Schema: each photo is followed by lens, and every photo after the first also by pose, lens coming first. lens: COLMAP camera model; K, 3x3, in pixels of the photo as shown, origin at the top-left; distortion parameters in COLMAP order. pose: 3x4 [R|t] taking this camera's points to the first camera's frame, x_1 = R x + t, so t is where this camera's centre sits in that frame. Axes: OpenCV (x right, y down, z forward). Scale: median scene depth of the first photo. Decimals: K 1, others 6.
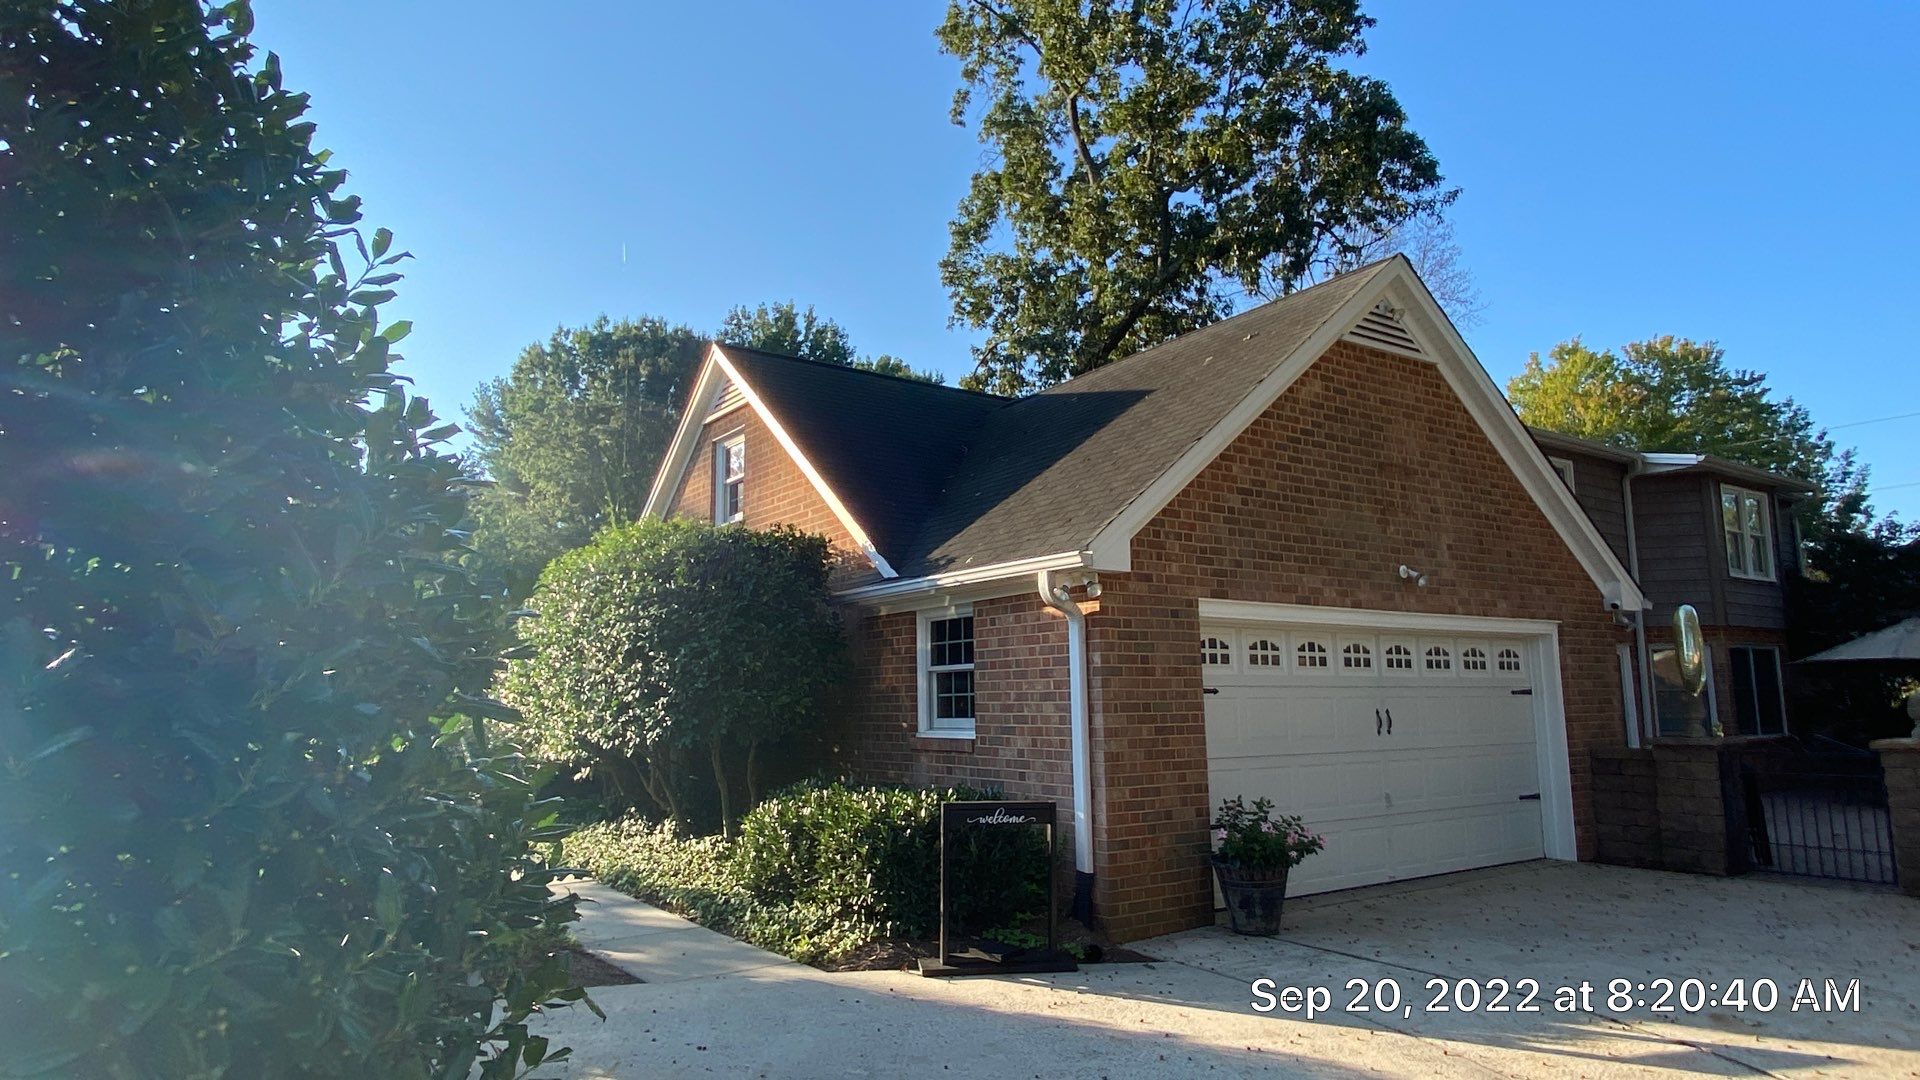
lens RADIAL K [[1127.2, 0, 964.8], [0, 1127.2, 535.4], [0, 0, 1]] dist [0.052516, -0.043001]
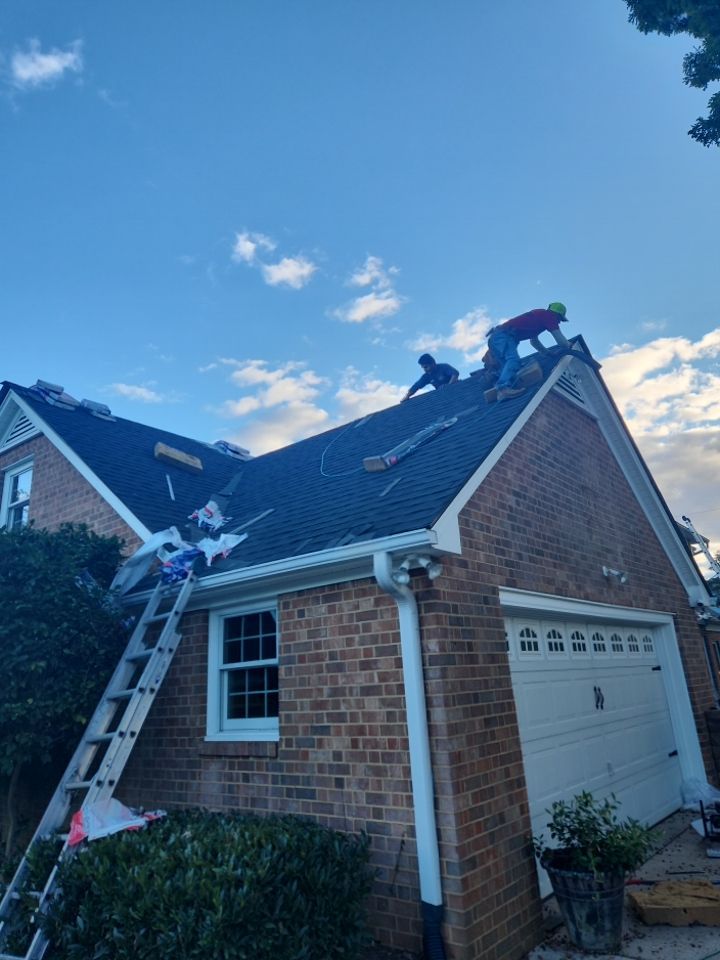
lens RADIAL K [[657.5, 0, 367.8], [0, 657.5, 450.3], [0, 0, 1]] dist [0.082126, -0.072684]
pose [[0.959980, 0.050845, 0.275415, -0.090348], [0.003695, 0.980998, -0.193982, 0.049773], [-0.280044, 0.187237, 0.941551, 0.412910]]
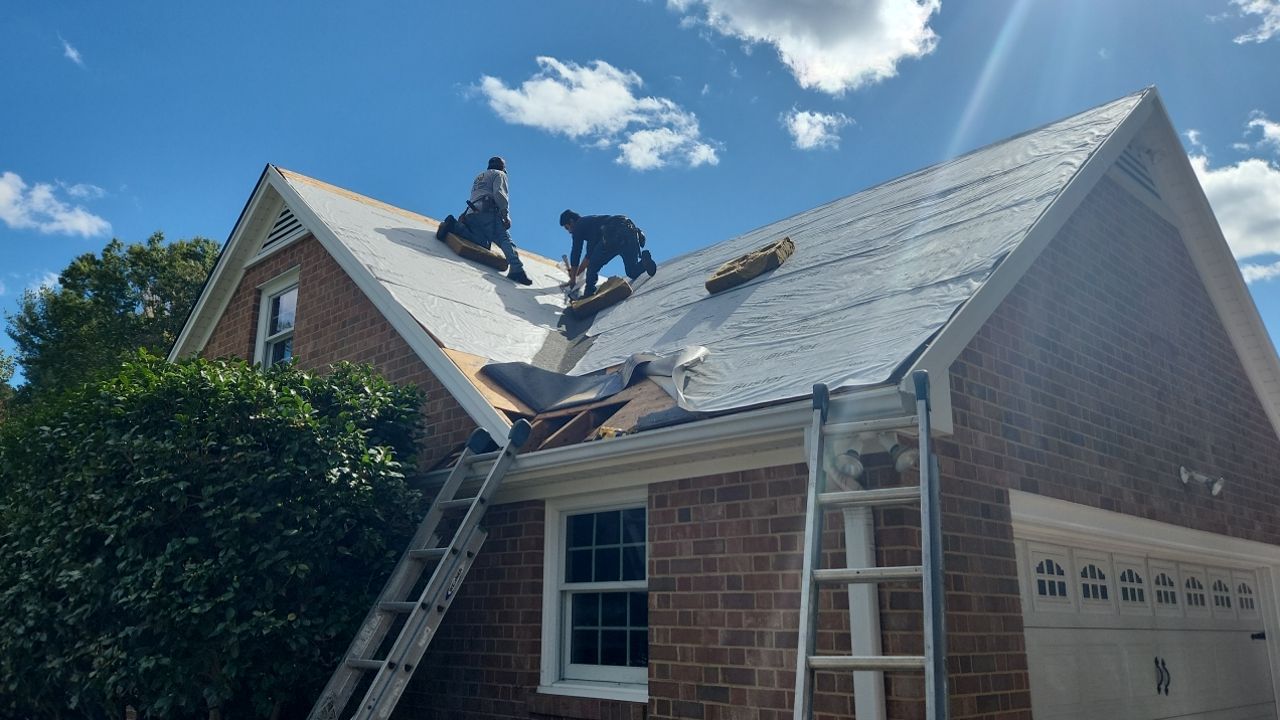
lens RADIAL K [[982.9, 0, 648.5], [0, 982.9, 351.8], [0, 0, 1]] dist [0.055004, -0.014623]
pose [[0.986376, 0.062732, 0.152079, -0.089923], [-0.044689, 0.991854, -0.119285, 0.053457], [-0.158323, 0.110863, 0.981144, 0.451966]]
